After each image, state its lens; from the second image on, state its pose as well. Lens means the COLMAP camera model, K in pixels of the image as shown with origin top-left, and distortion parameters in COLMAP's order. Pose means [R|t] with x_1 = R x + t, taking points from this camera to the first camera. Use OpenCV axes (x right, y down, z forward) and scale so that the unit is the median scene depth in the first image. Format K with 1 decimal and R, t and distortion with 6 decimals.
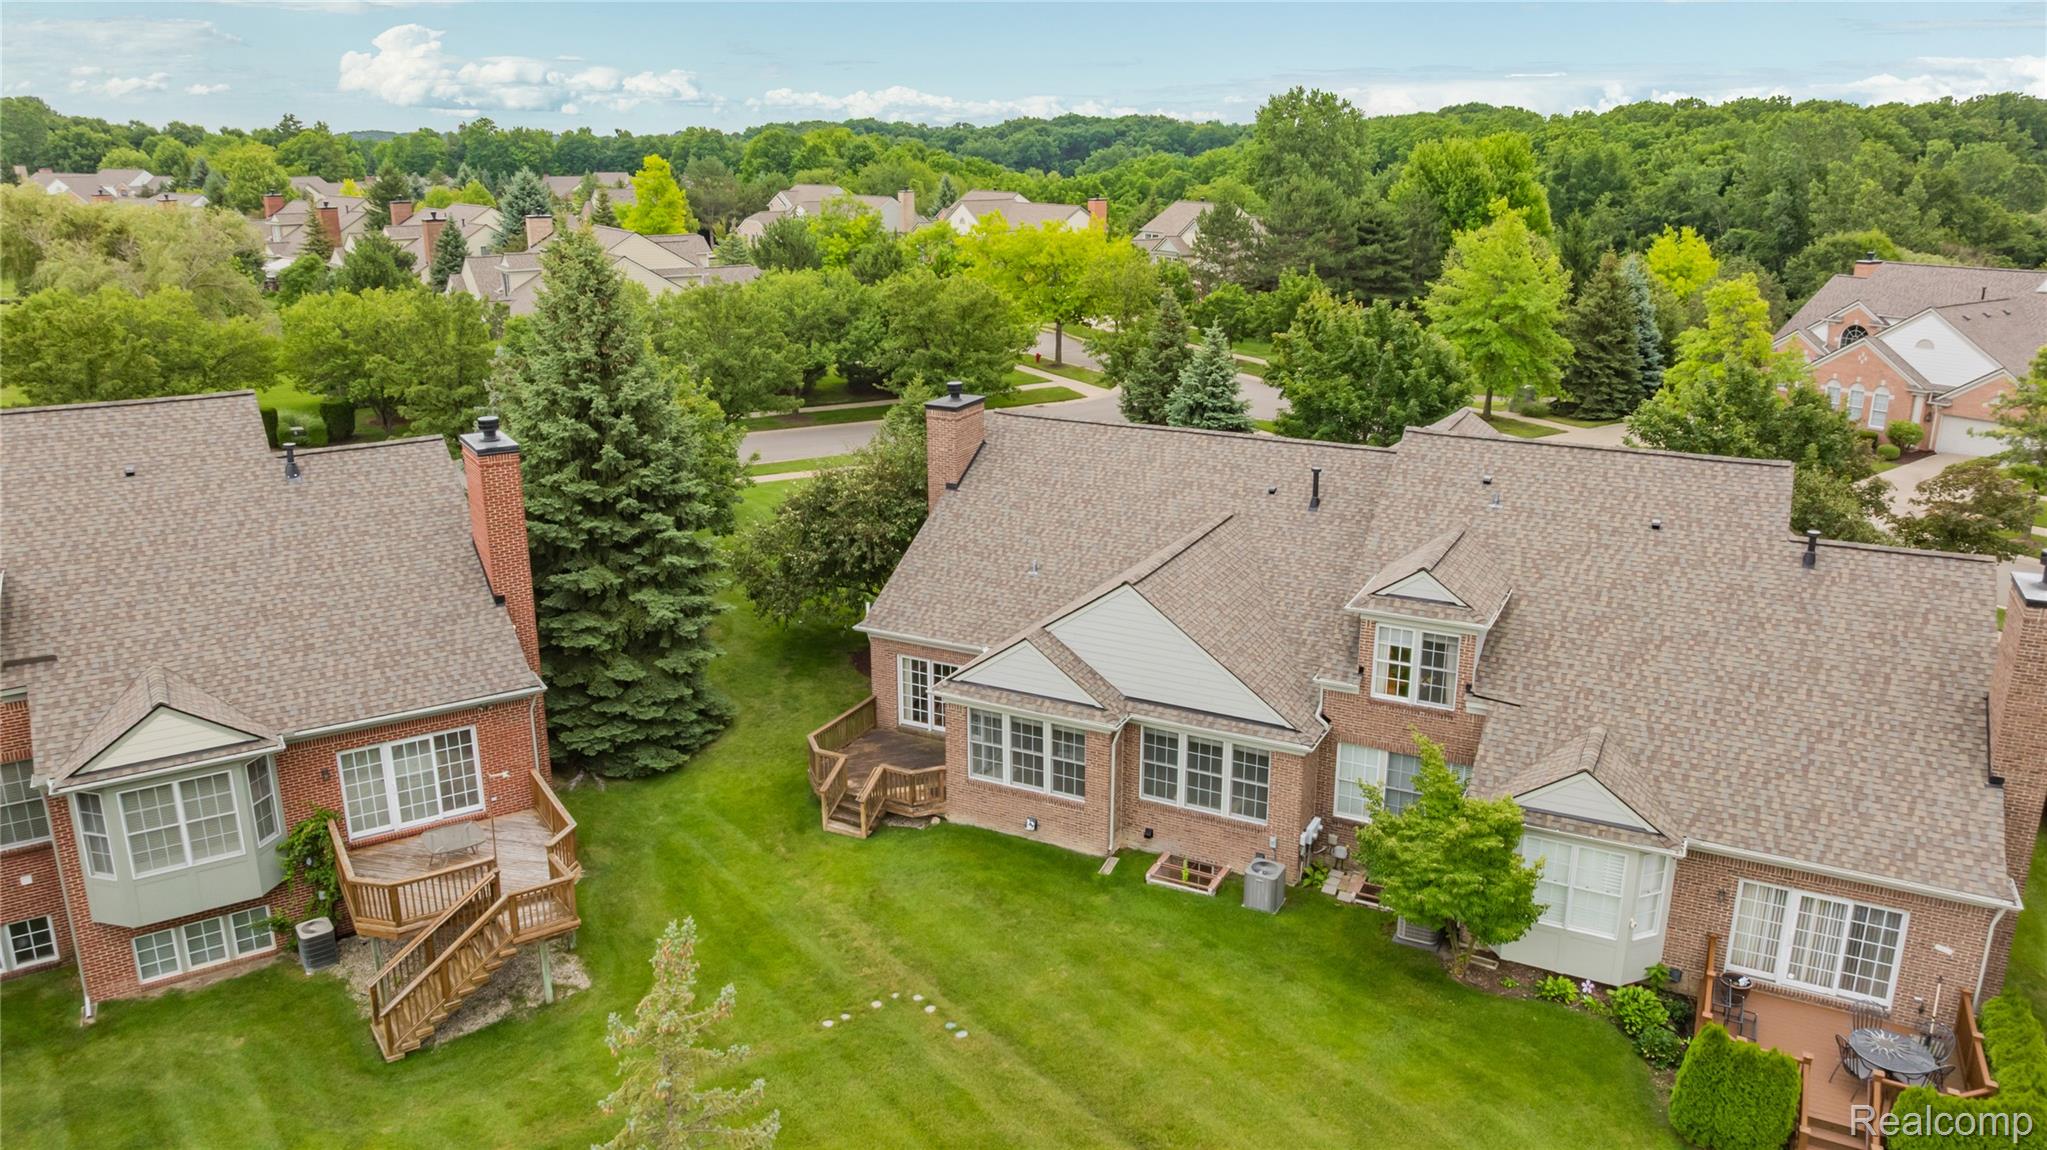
lens RADIAL K [[1459.2, 0, 1023.5], [0, 1459.2, 575.0], [0, 0, 1]] dist [-0.017858, -0.001146]
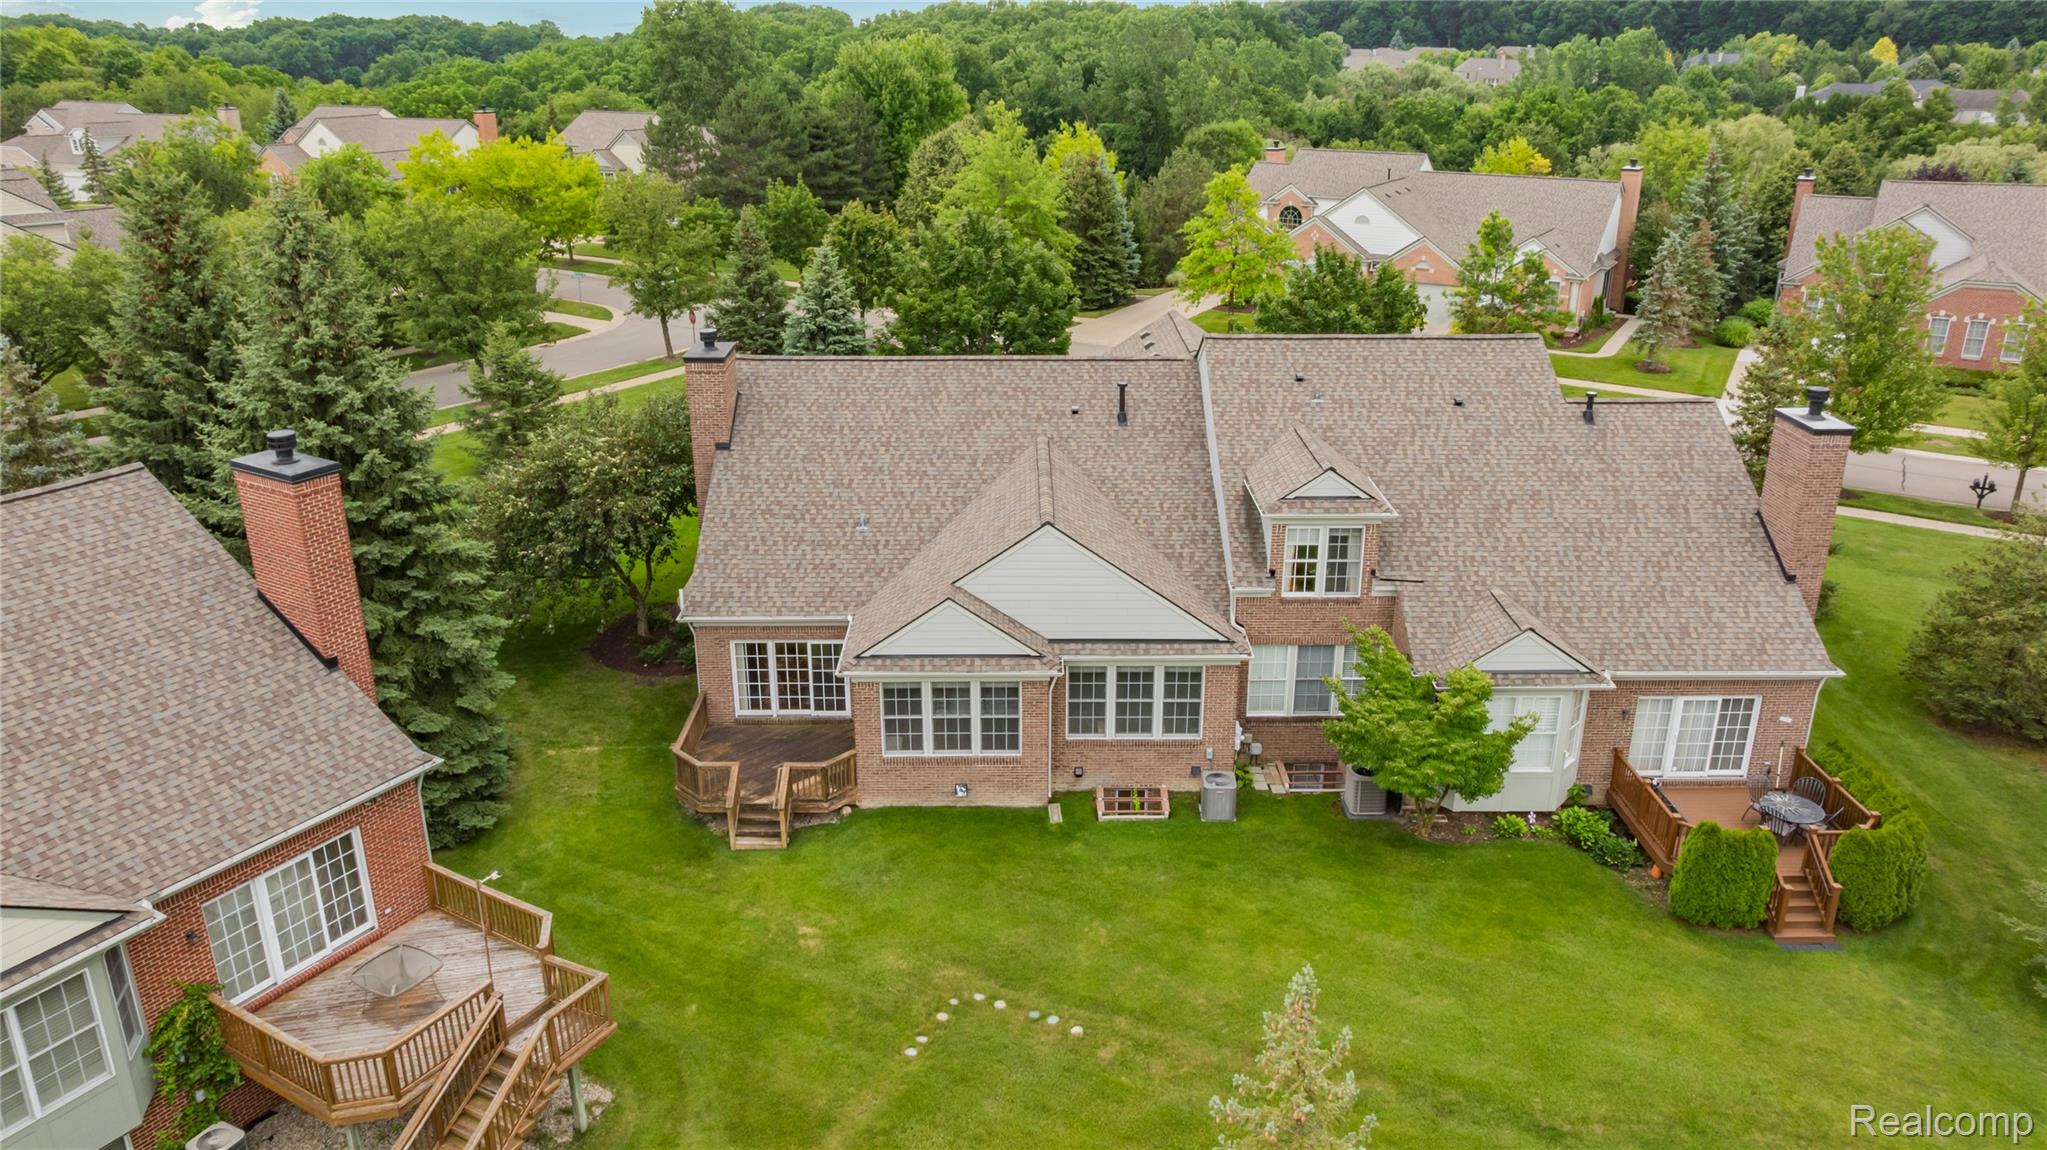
lens RADIAL K [[1459.2, 0, 1023.5], [0, 1459.2, 575.0], [0, 0, 1]] dist [-0.017858, -0.001146]
pose [[0.888468, -0.162216, 0.429315, -0.352535], [0.135049, 0.986442, 0.093240, -0.051383], [-0.438619, -0.024862, 0.898329, 0.137915]]
